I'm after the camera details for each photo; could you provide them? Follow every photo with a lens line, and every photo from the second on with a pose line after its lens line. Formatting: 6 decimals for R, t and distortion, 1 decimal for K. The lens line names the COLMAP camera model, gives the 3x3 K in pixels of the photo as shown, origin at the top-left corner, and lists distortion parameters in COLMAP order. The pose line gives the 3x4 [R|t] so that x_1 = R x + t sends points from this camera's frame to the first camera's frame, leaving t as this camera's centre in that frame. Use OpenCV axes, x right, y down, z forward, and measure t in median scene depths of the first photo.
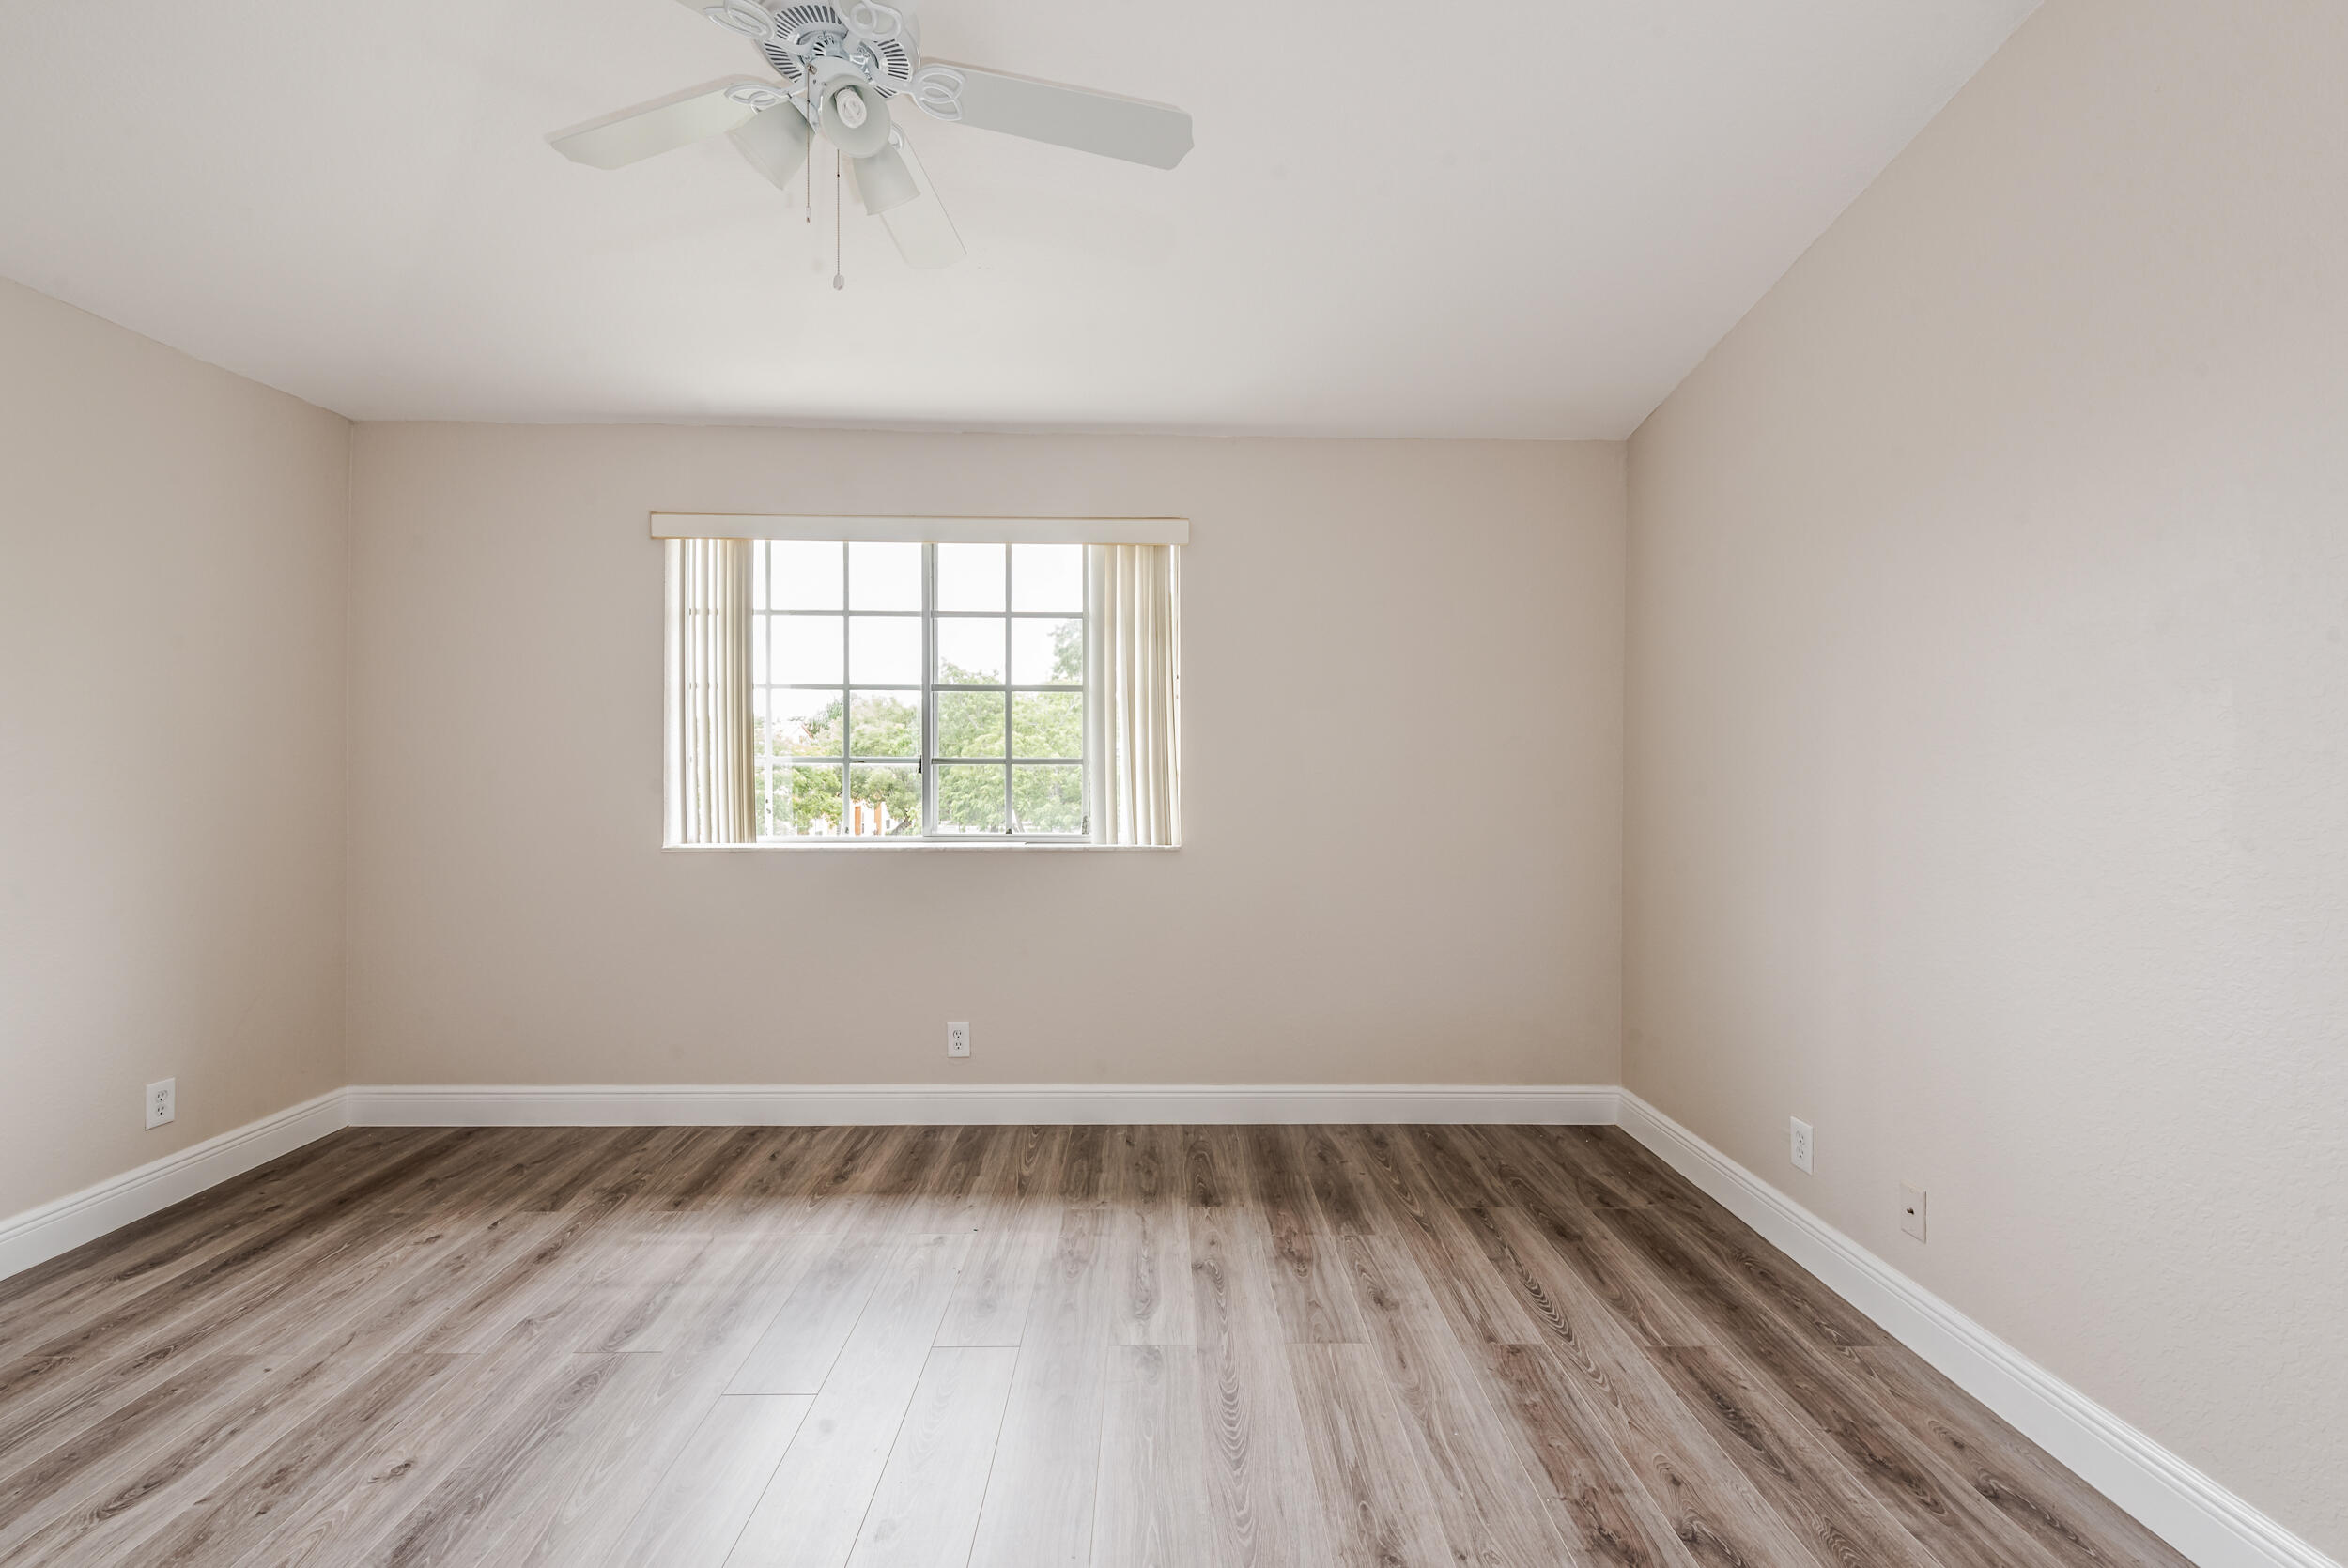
lens RADIAL K [[1002.4, 0, 1153.6], [0, 1002.4, 779.0], [0, 0, 1]] dist [0.008036, -0.001127]
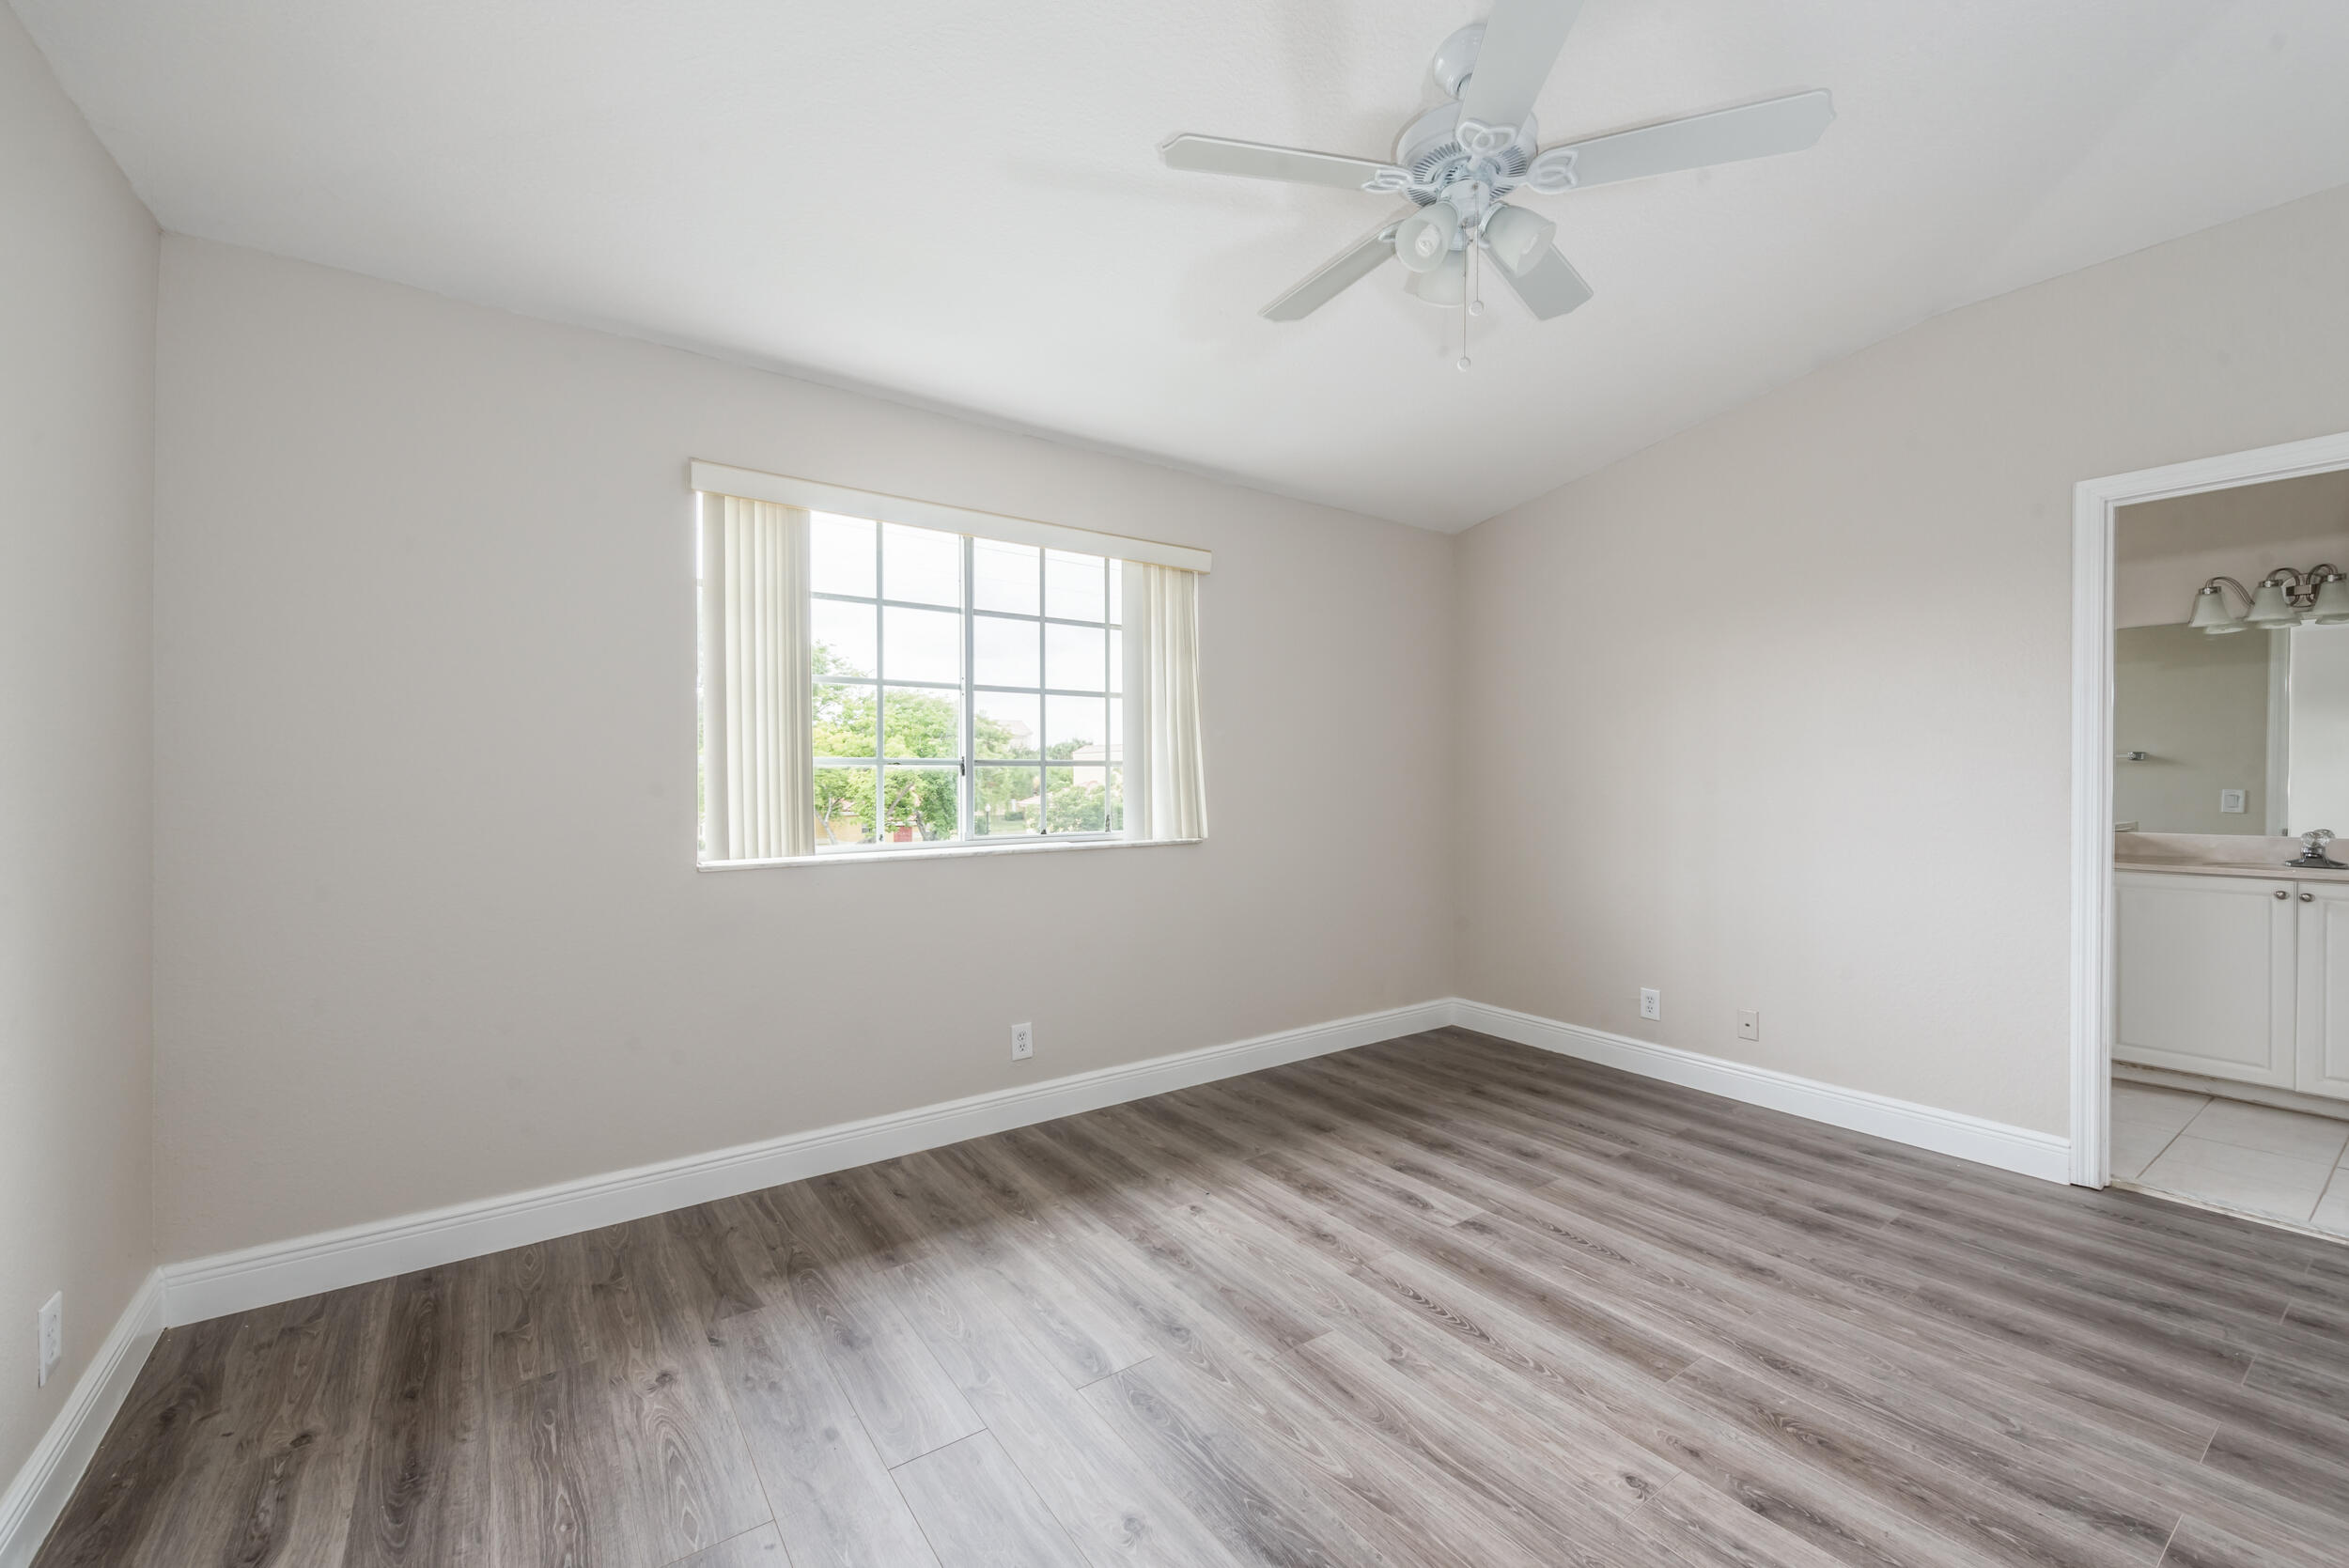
lens RADIAL K [[969.5, 0, 1161.1], [0, 969.5, 784.9], [0, 0, 1]] dist [0.009748, -0.003704]
pose [[0.820226, -0.010934, 0.571936, -0.693248], [0.007682, 0.999938, 0.008100, -0.002731], [-0.571989, -0.002250, 0.820258, 0.140944]]
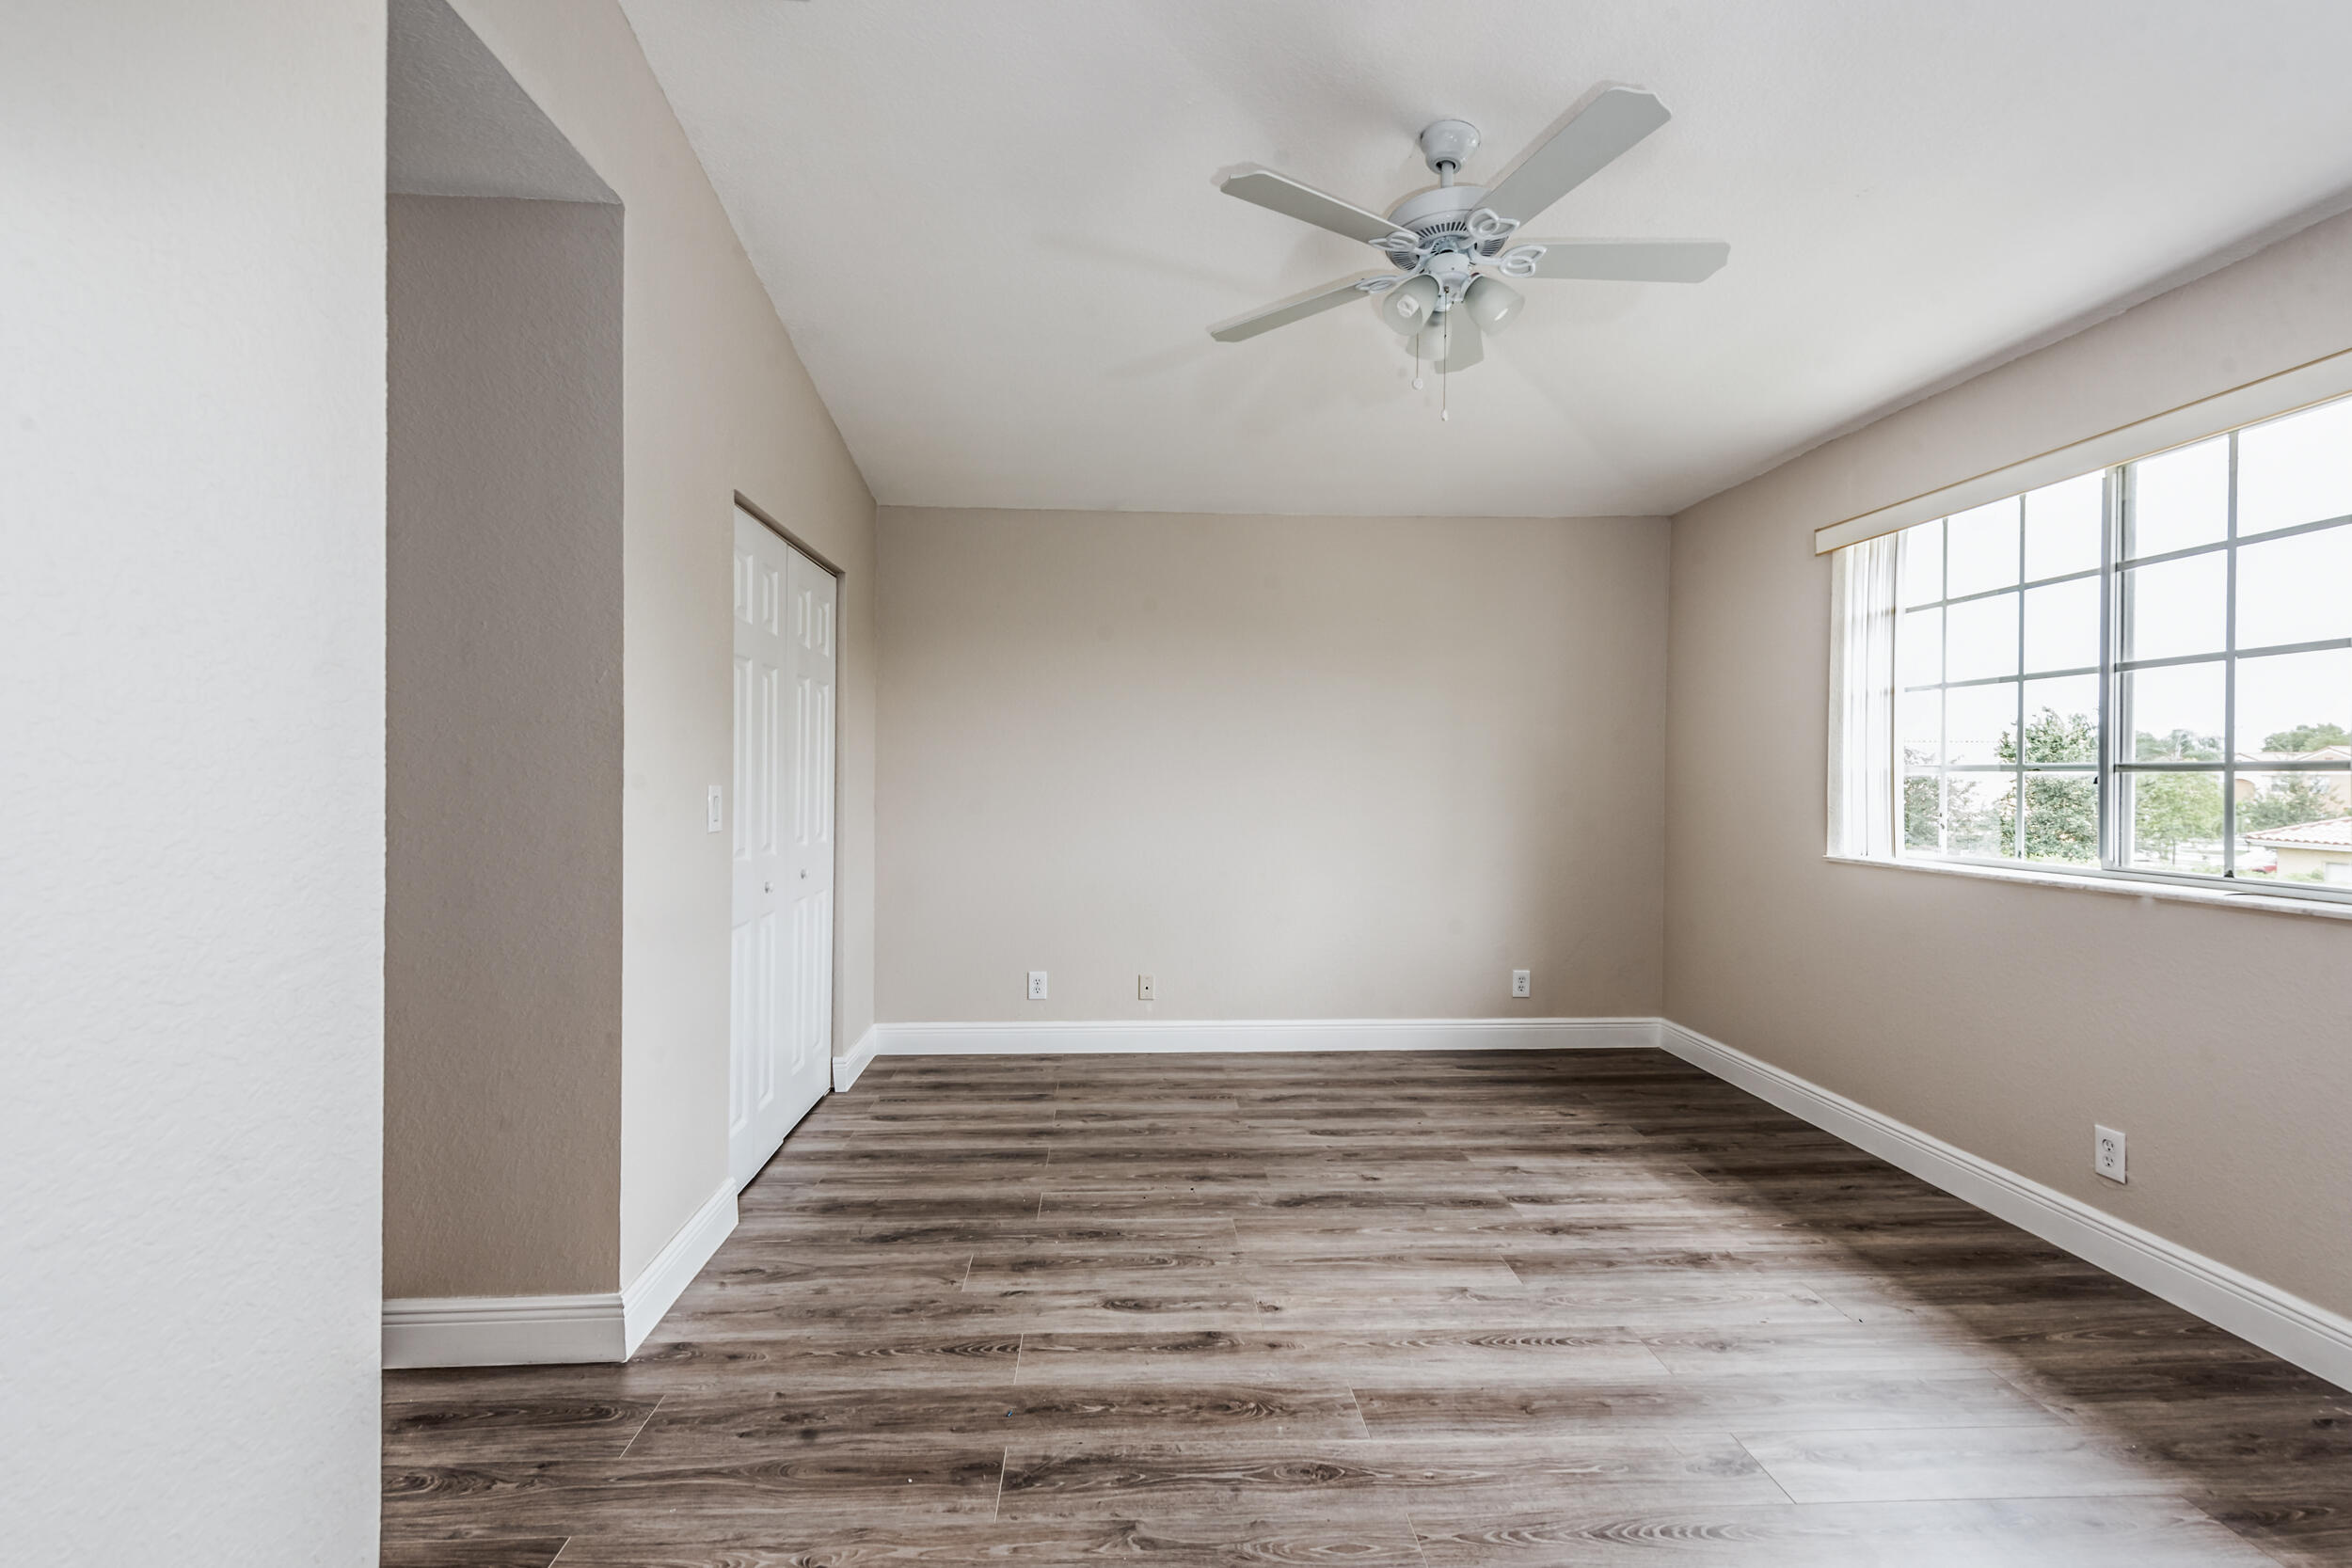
lens RADIAL K [[1013.0, 0, 1159.1], [0, 1013.0, 770.1], [0, 0, 1]] dist [0.003728, -0.000024]
pose [[0.040277, -0.008297, -0.999154, 0.562146], [-0.011012, 0.999901, -0.008748, -0.001884], [0.999128, 0.011355, 0.040182, 0.312151]]
